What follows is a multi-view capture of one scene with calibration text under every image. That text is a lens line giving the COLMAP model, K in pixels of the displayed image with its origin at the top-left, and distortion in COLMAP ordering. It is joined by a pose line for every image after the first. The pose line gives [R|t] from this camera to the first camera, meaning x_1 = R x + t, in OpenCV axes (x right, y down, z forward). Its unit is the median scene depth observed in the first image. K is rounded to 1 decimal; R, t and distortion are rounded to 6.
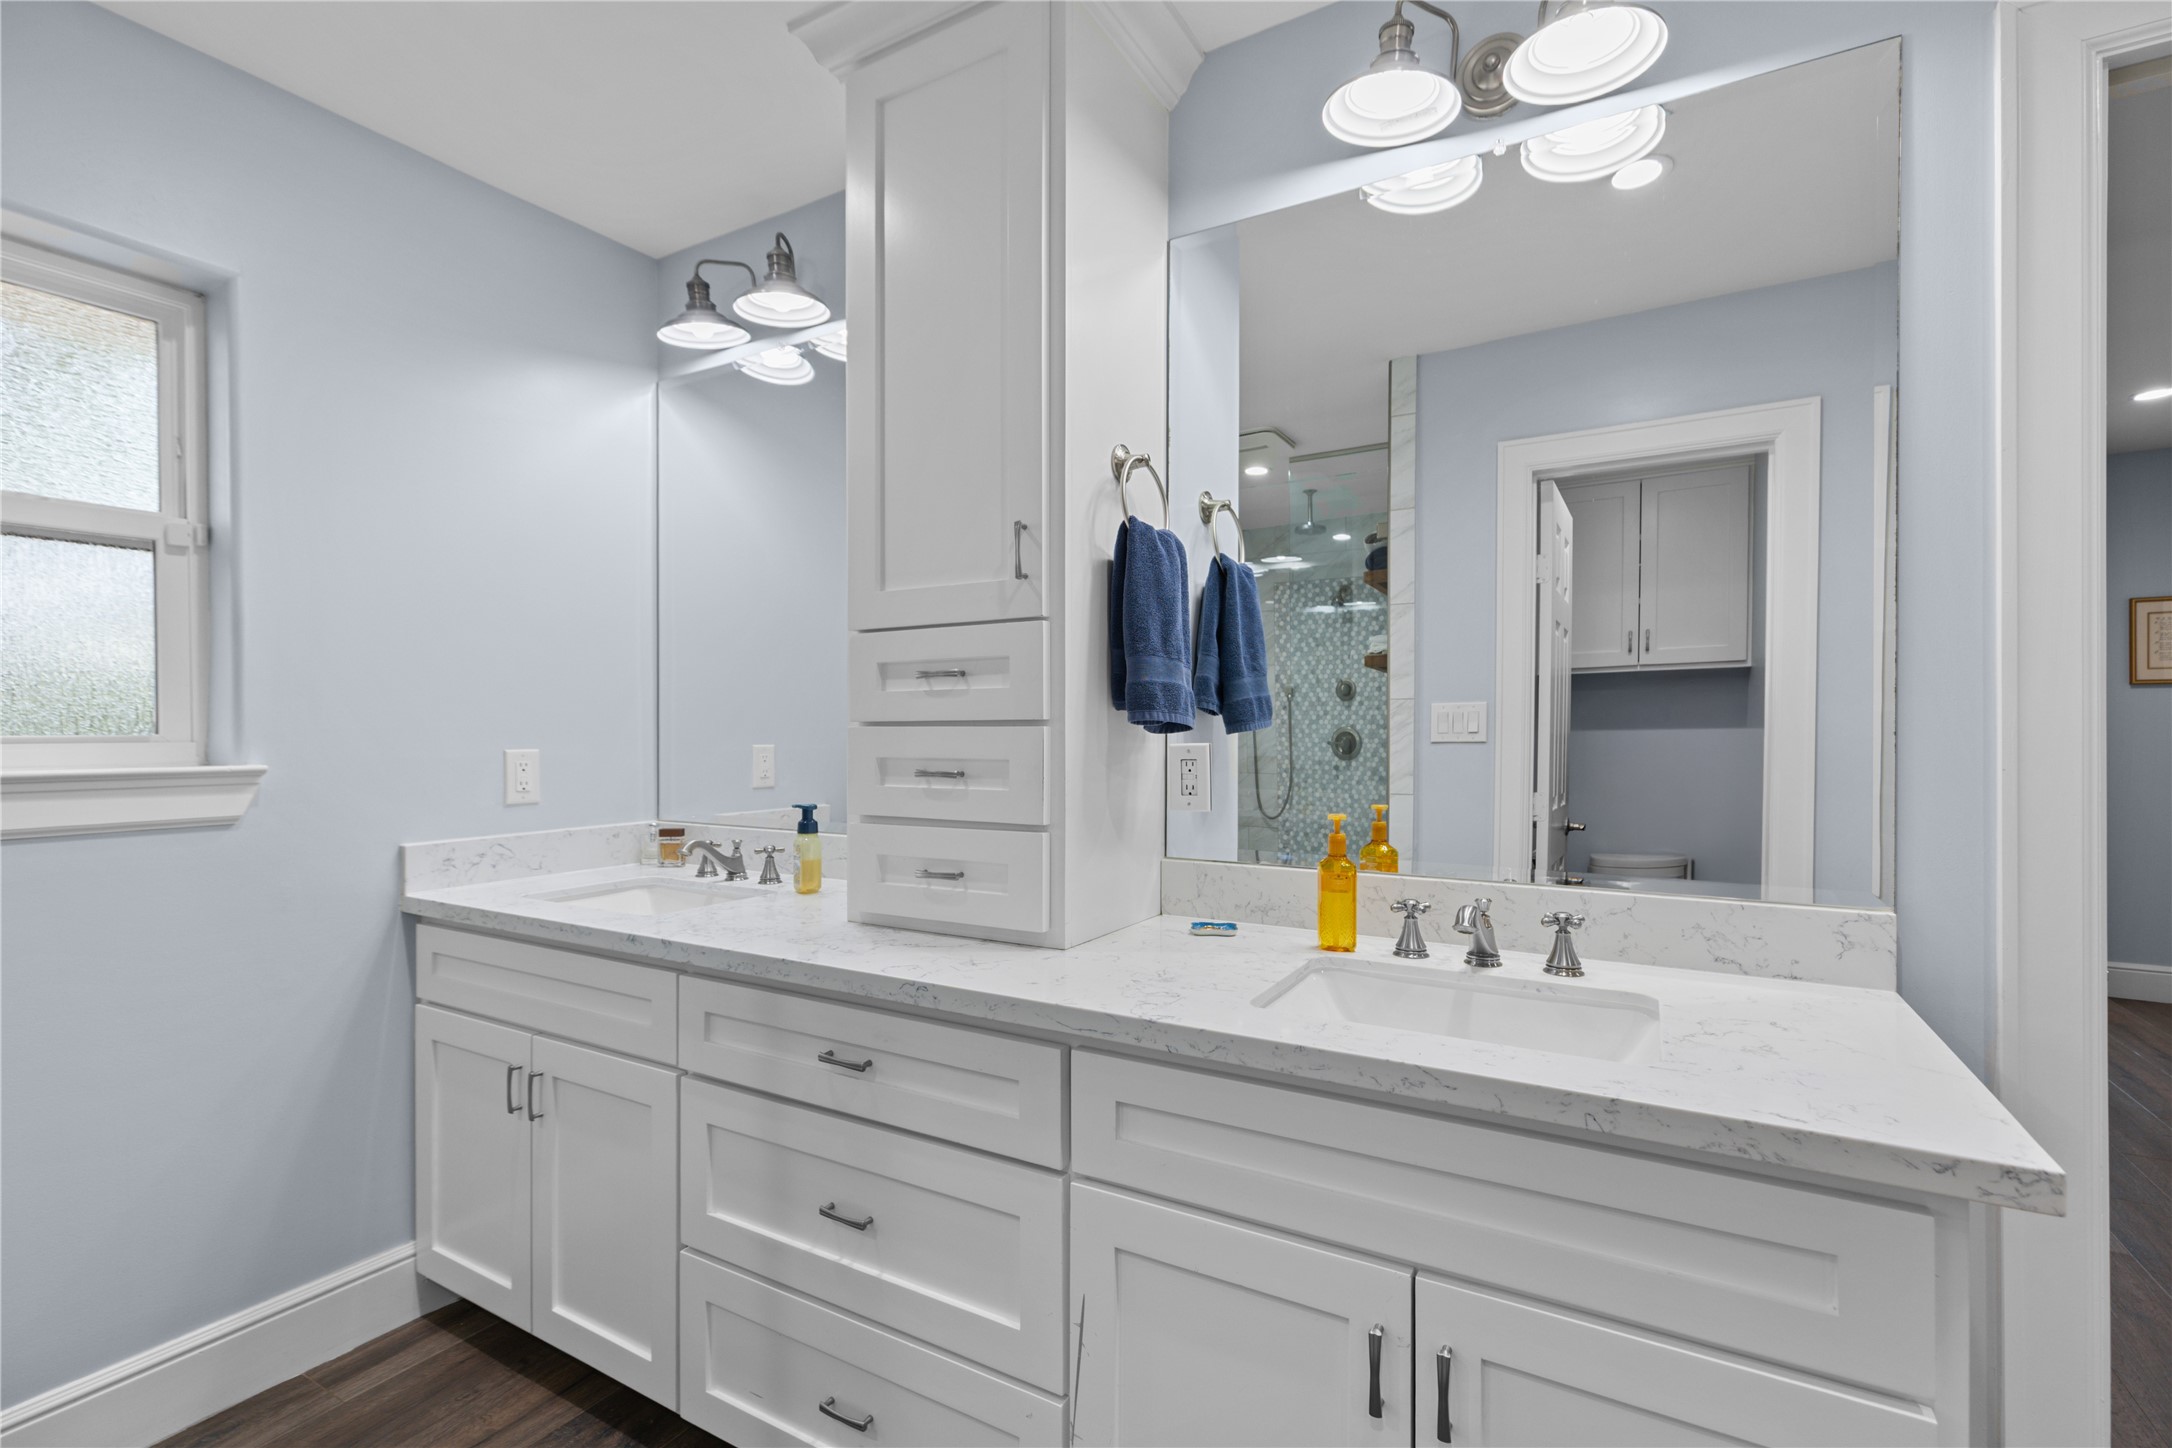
lens RADIAL K [[962.4, 0, 1084.0], [0, 962.4, 733.0], [0, 0, 1]] dist [0.001972, 0.000008]
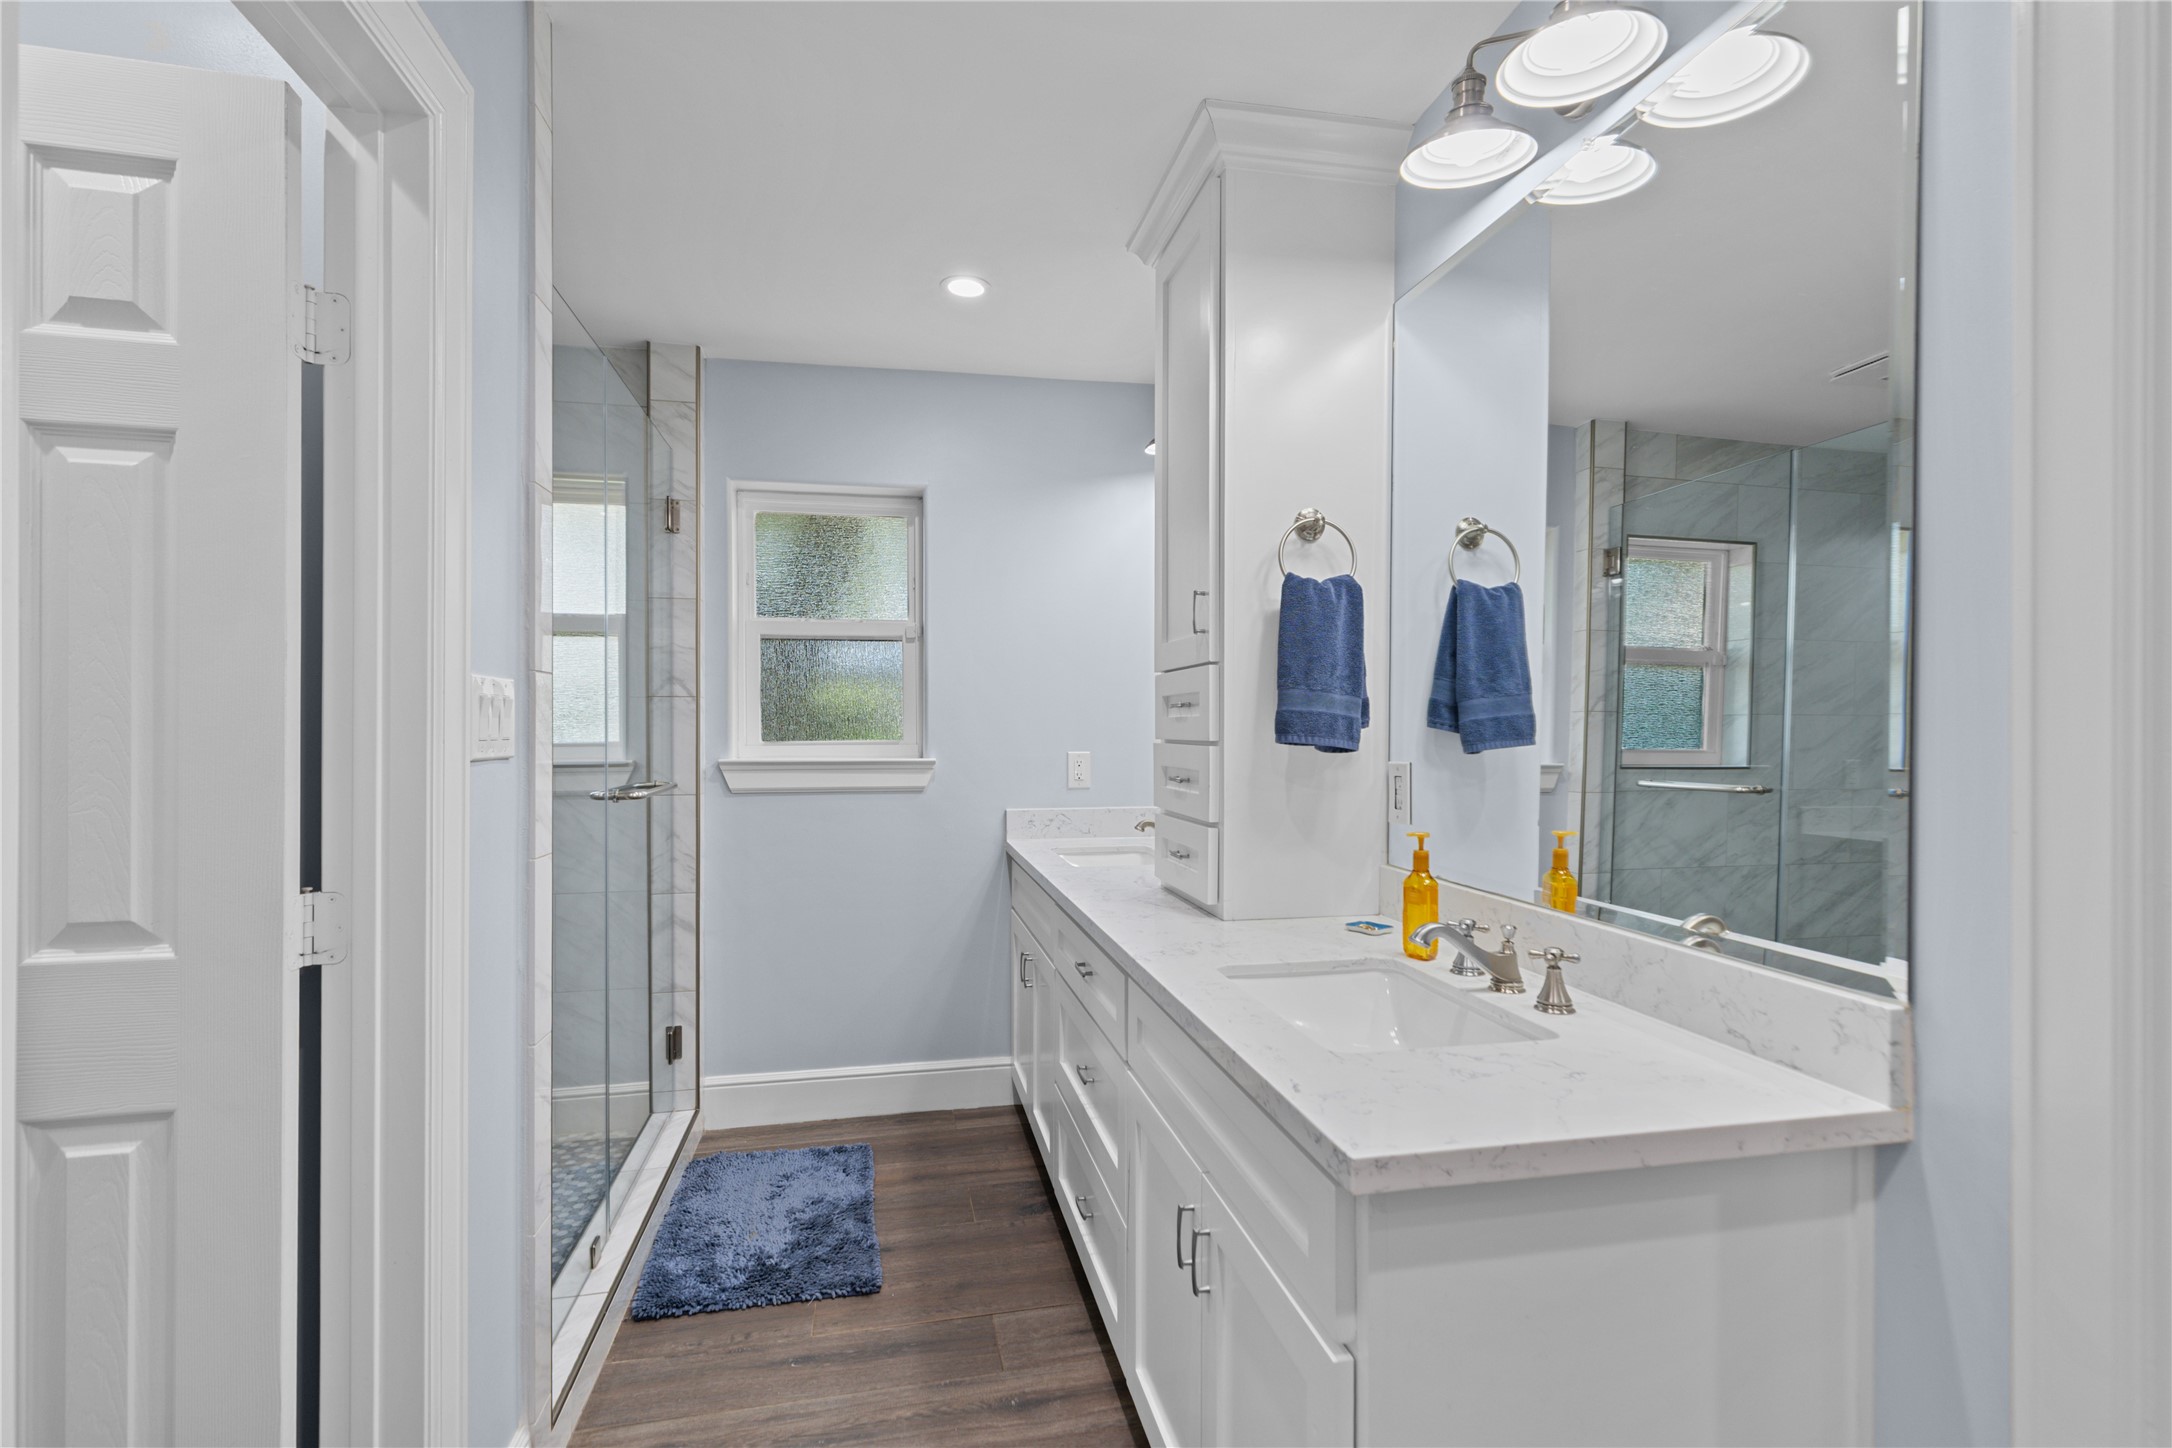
lens RADIAL K [[962.4, 0, 1074.6], [0, 962.4, 729.1], [0, 0, 1]] dist [0.001972, 0.000008]
pose [[0.677166, 0.003863, -0.735820, 0.659740], [-0.004039, 0.999991, 0.001532, -0.025635], [0.735819, 0.001935, 0.677175, -0.013962]]
